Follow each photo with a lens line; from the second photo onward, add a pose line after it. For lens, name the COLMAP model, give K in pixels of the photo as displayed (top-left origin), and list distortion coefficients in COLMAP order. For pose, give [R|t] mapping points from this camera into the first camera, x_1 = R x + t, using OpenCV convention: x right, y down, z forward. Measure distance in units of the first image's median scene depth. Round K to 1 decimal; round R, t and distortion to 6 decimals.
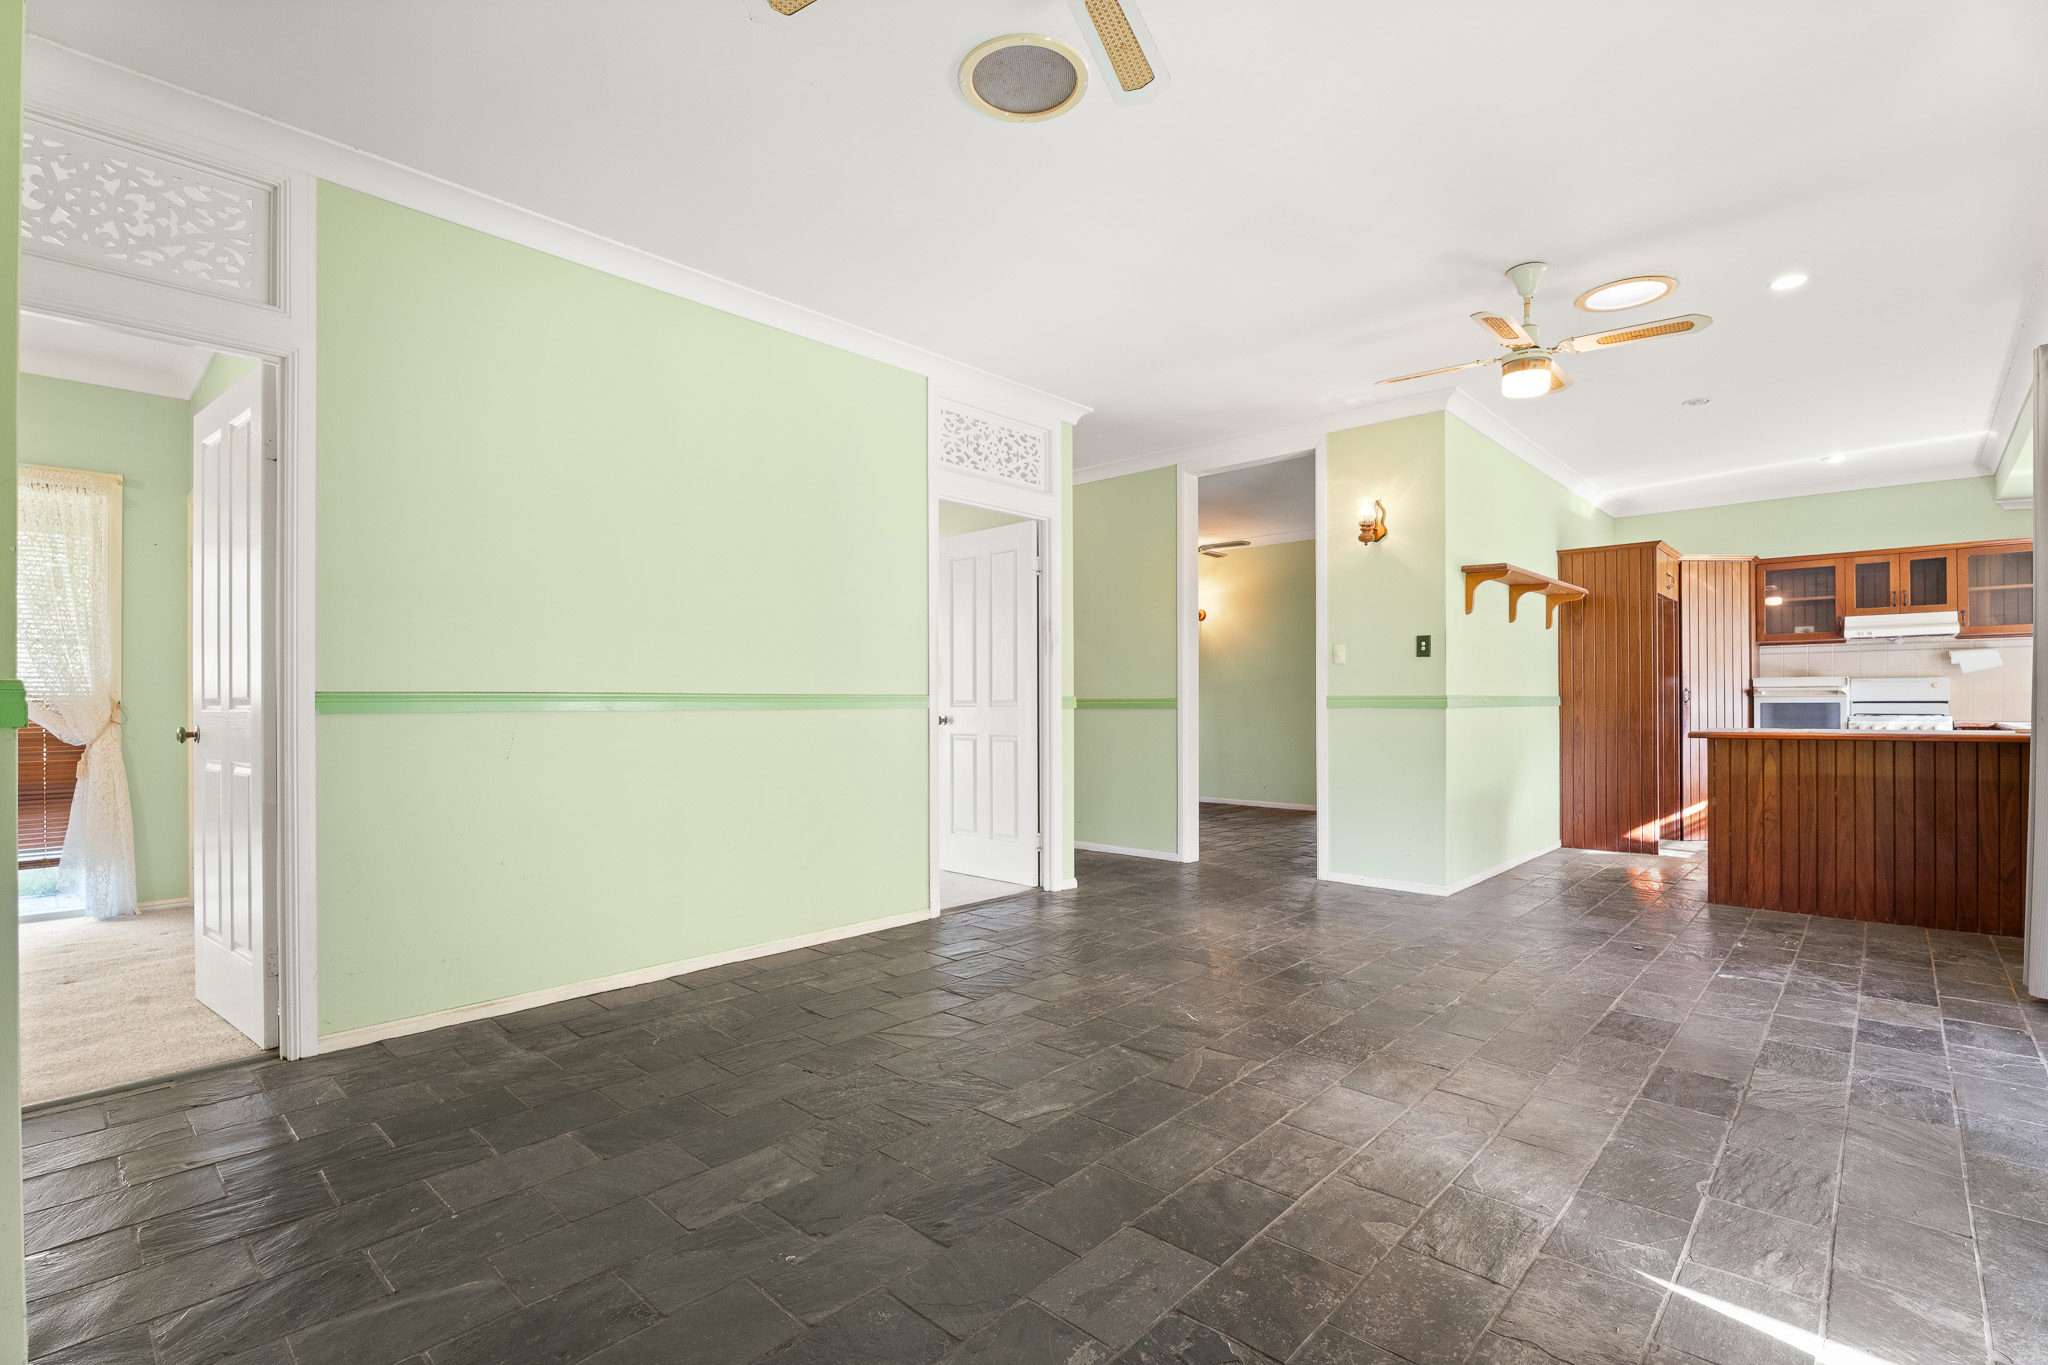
lens RADIAL K [[940.0, 0, 1021.8], [0, 940.0, 703.8], [0, 0, 1]] dist [-0.001668, -0.007804]
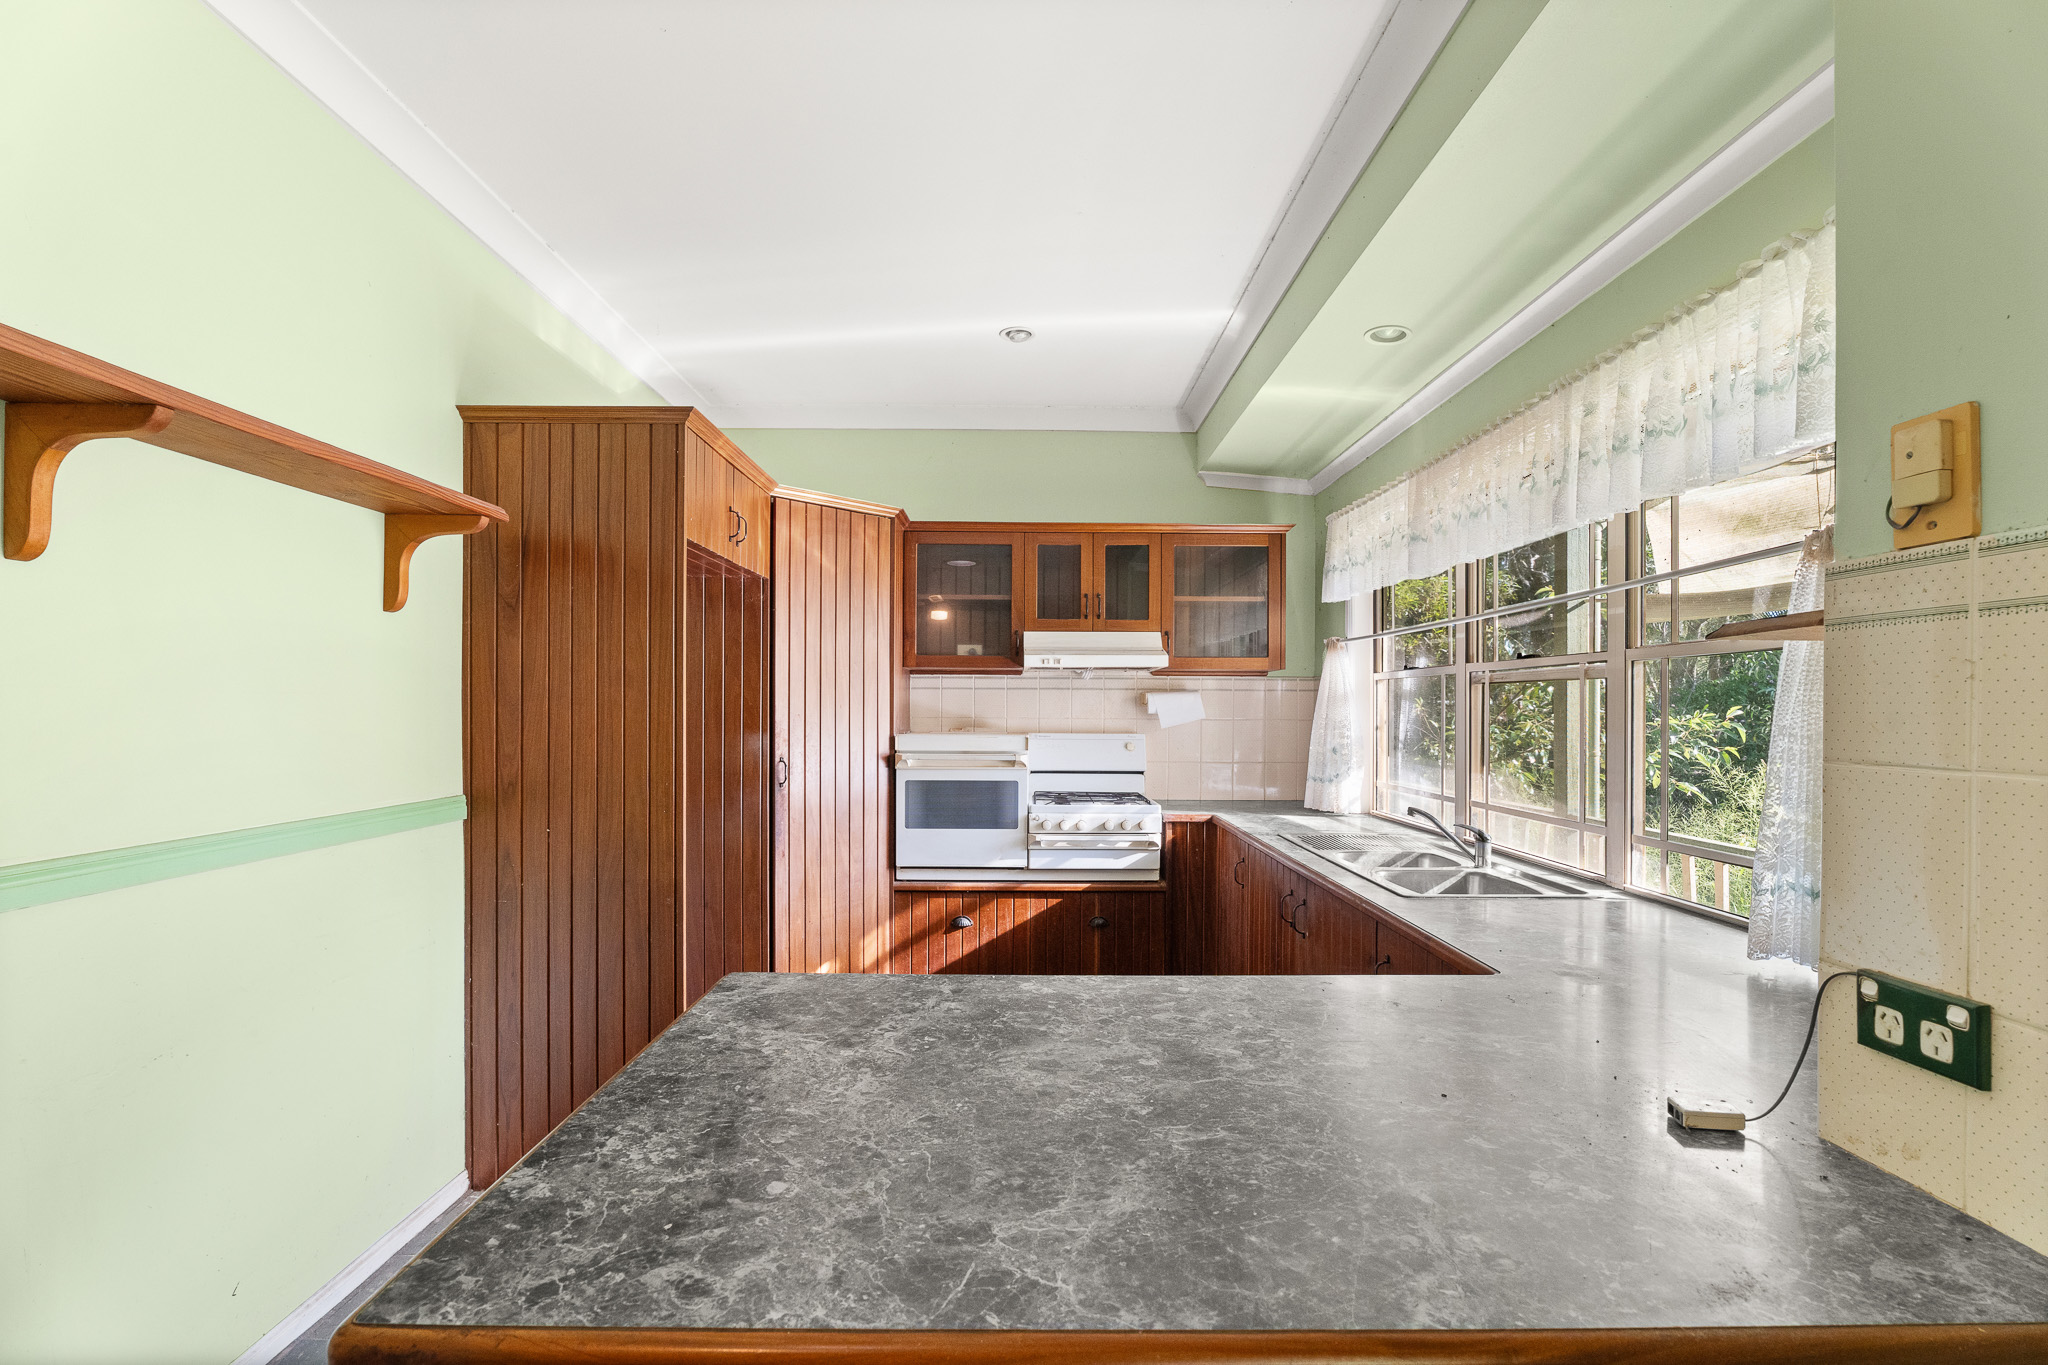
lens RADIAL K [[940.0, 0, 1021.8], [0, 940.0, 703.8], [0, 0, 1]] dist [-0.001668, -0.007804]
pose [[0.730045, 0.009188, 0.683337, 0.485692], [-0.009308, 0.999951, -0.003500, -0.046187], [-0.683336, -0.003806, 0.730094, 0.580252]]
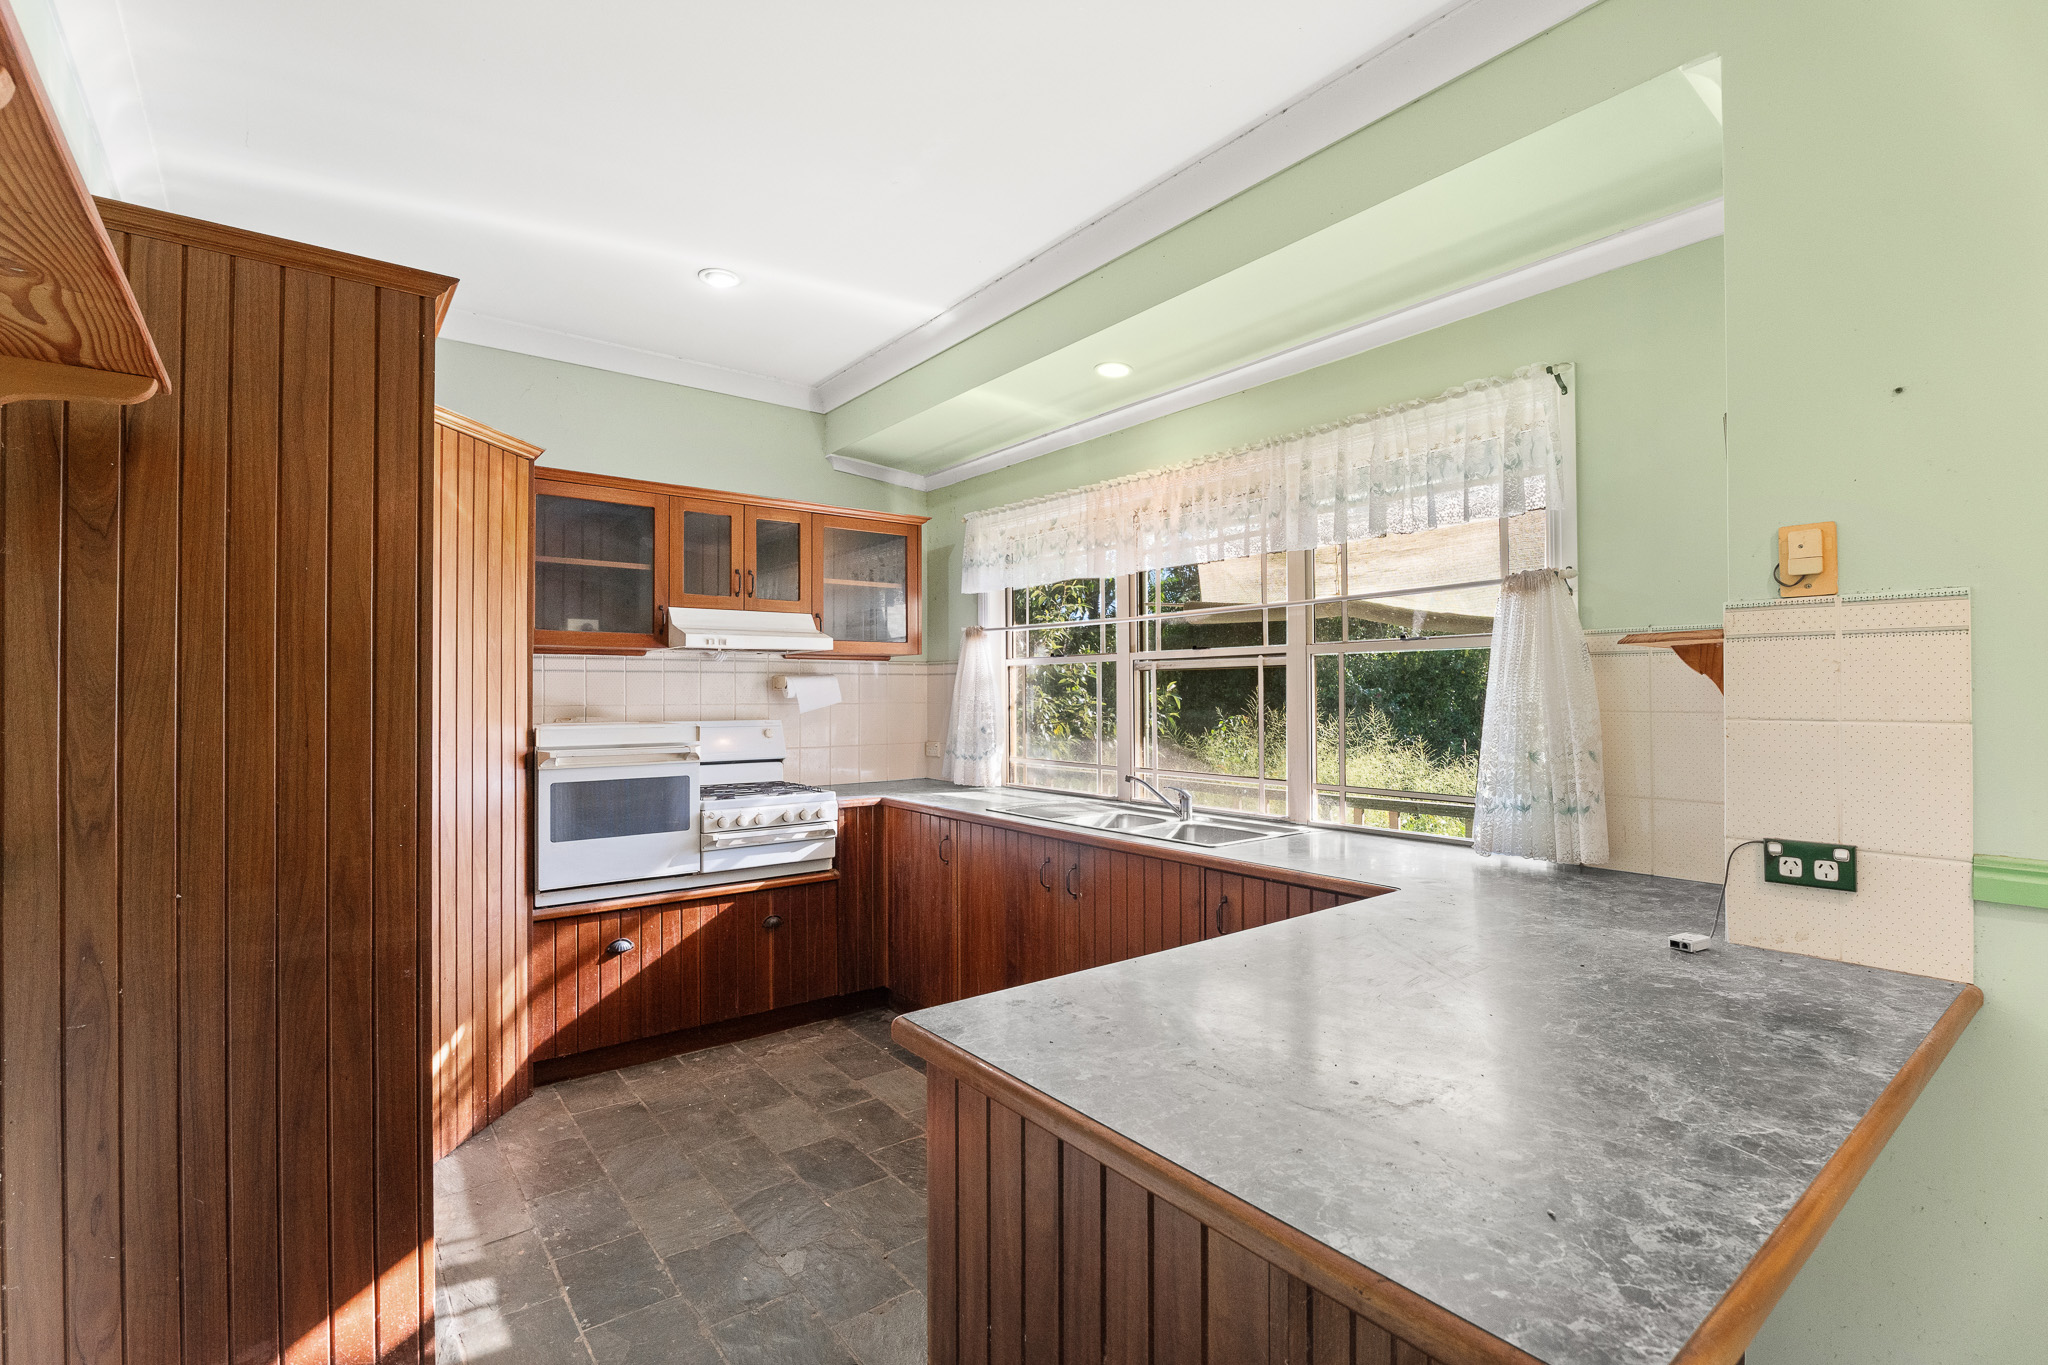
lens RADIAL K [[929.3, 0, 1024.0], [0, 929.3, 682.5], [0, 0, 1]] dist [-0.014468, 0.000195]
pose [[0.156892, 0.012160, 0.987541, 0.409573], [-0.000776, 0.999925, -0.012189, -0.045499], [-0.987615, 0.001146, 0.156890, 0.742604]]
